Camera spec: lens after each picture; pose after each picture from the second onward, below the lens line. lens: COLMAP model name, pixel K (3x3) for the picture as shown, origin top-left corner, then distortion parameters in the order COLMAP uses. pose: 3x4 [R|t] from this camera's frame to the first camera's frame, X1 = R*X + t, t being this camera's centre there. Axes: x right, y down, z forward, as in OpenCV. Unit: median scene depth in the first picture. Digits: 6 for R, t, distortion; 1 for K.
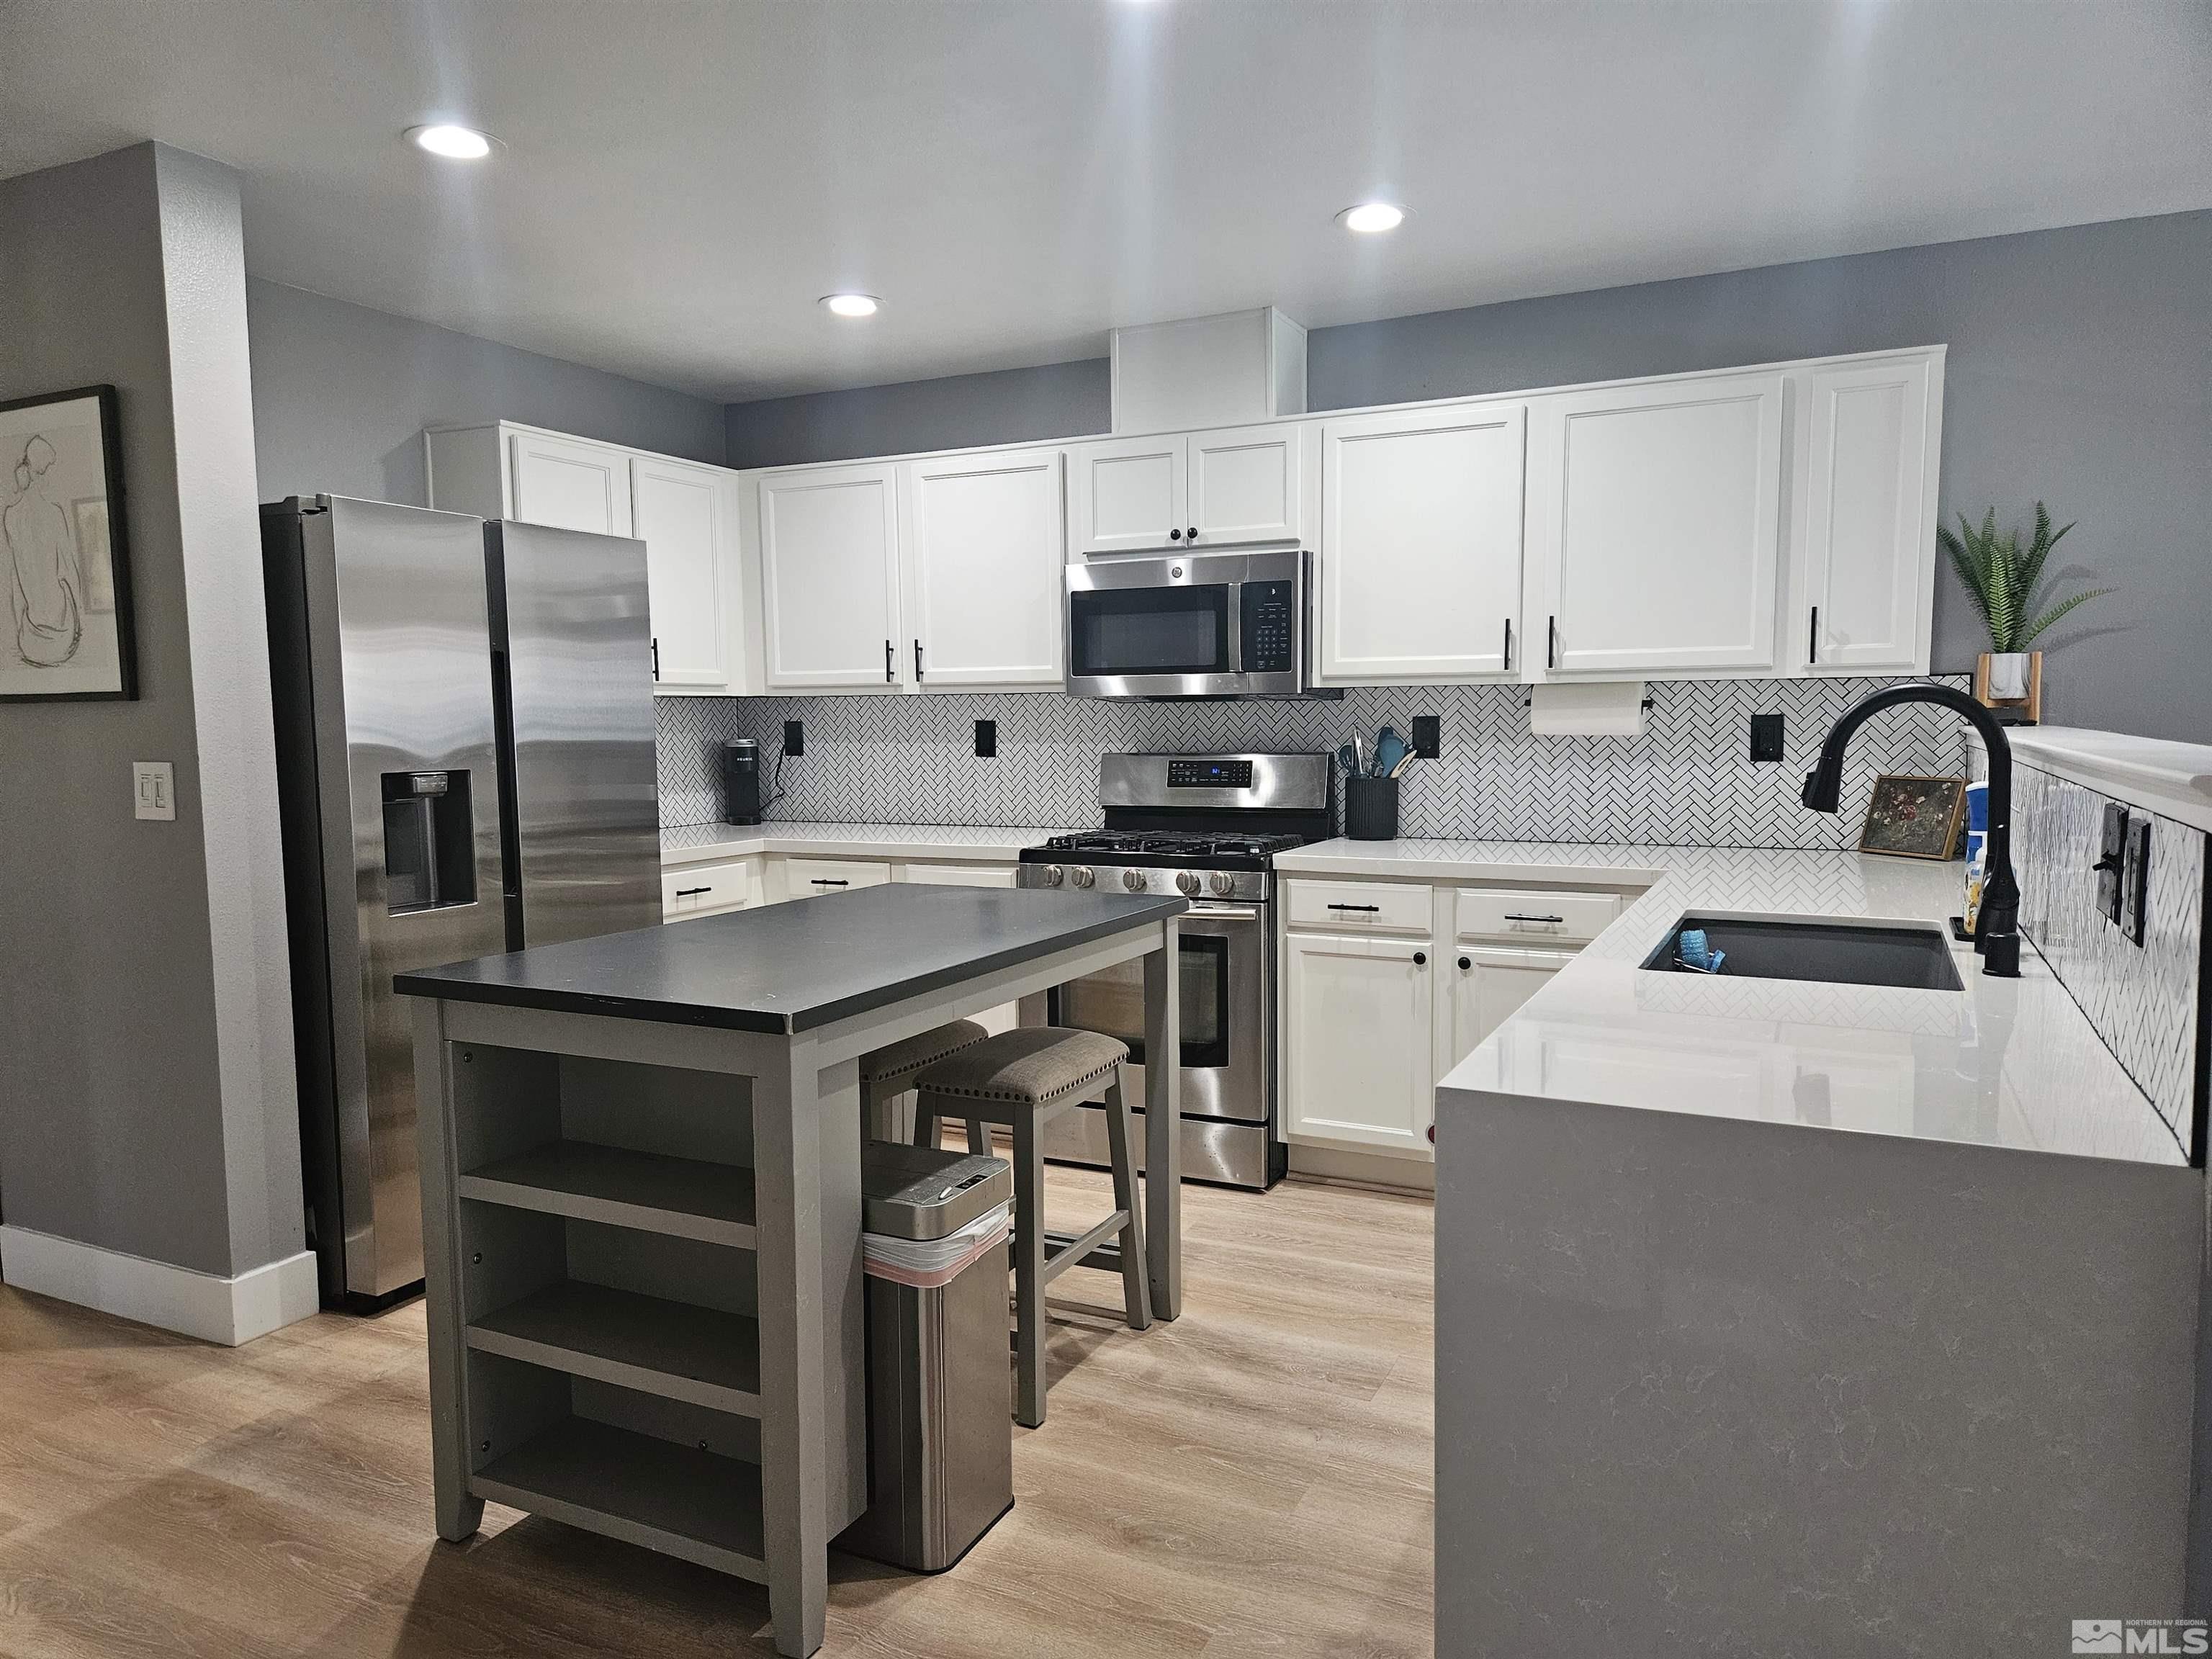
lens RADIAL K [[1494.3, 0, 1112.6], [0, 1494.3, 848.6], [0, 0, 1]] dist [0.047392, -0.010874]
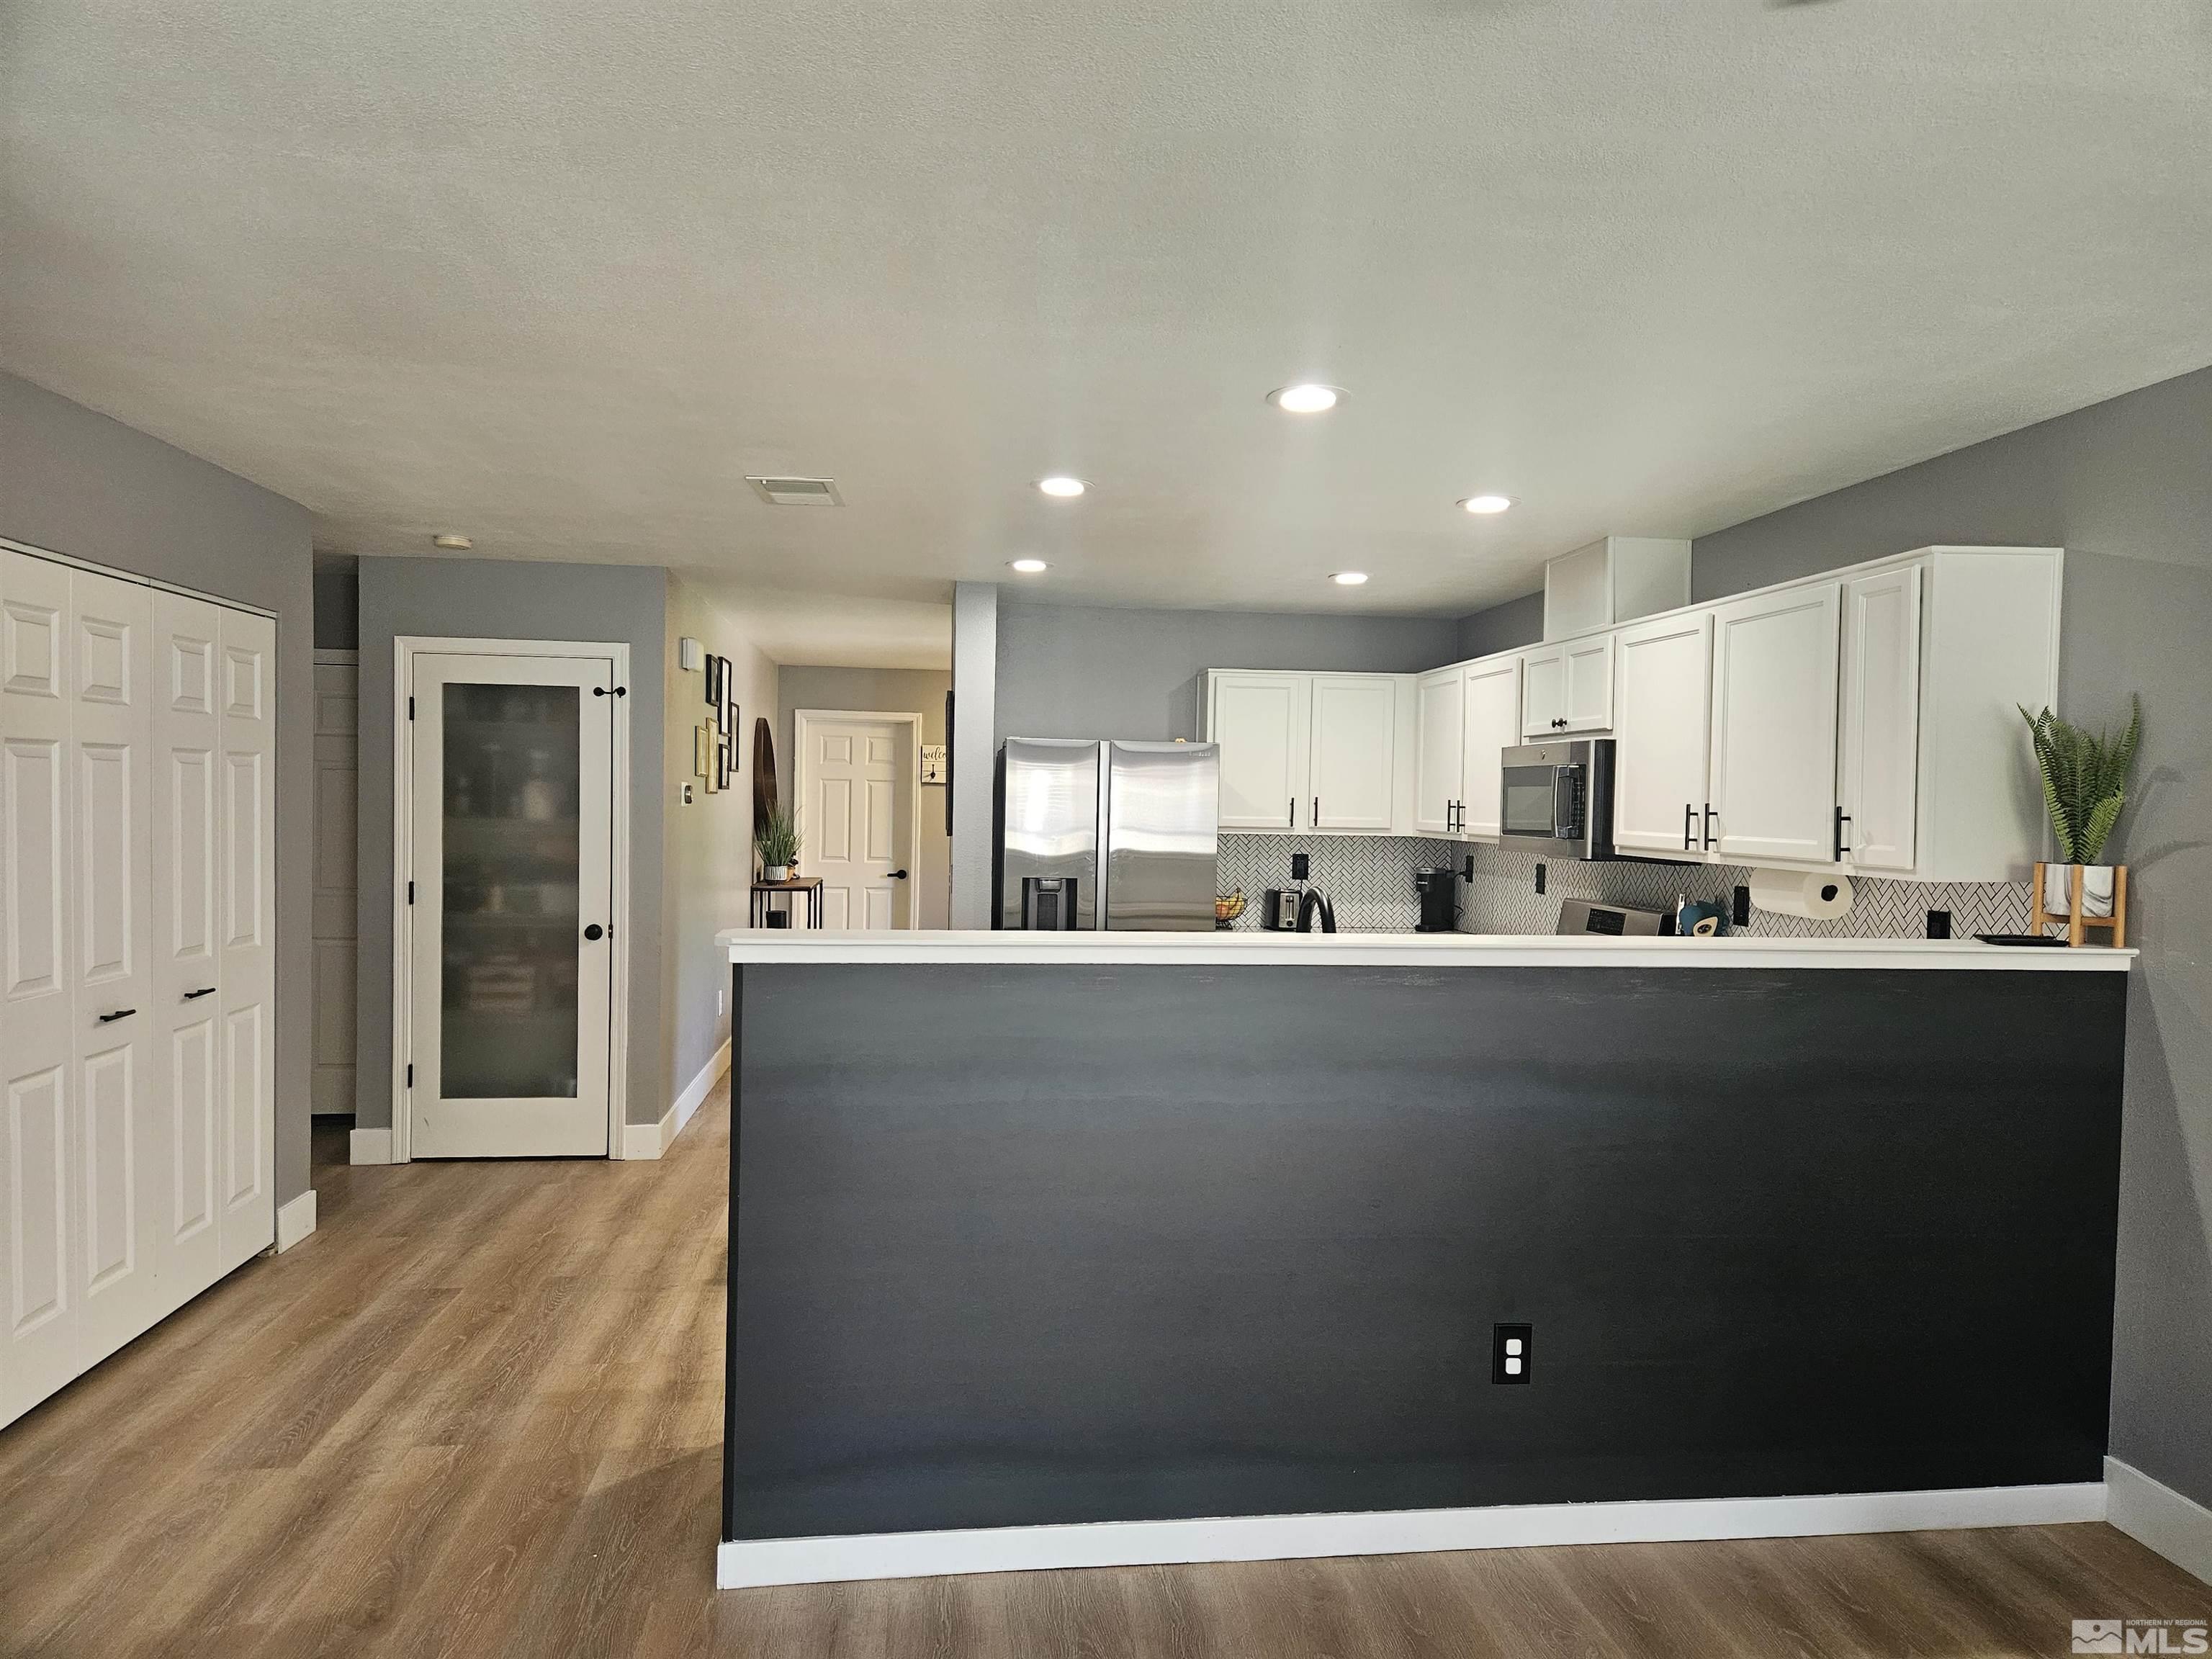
lens RADIAL K [[1494.3, 0, 1106.5], [0, 1494.3, 830.4], [0, 0, 1]] dist [0.047392, -0.010874]
pose [[0.540314, 0.038422, -0.840586, 0.876873], [-0.096802, 0.995163, -0.016736, -0.067041], [0.835877, 0.090413, 0.541420, 0.038863]]
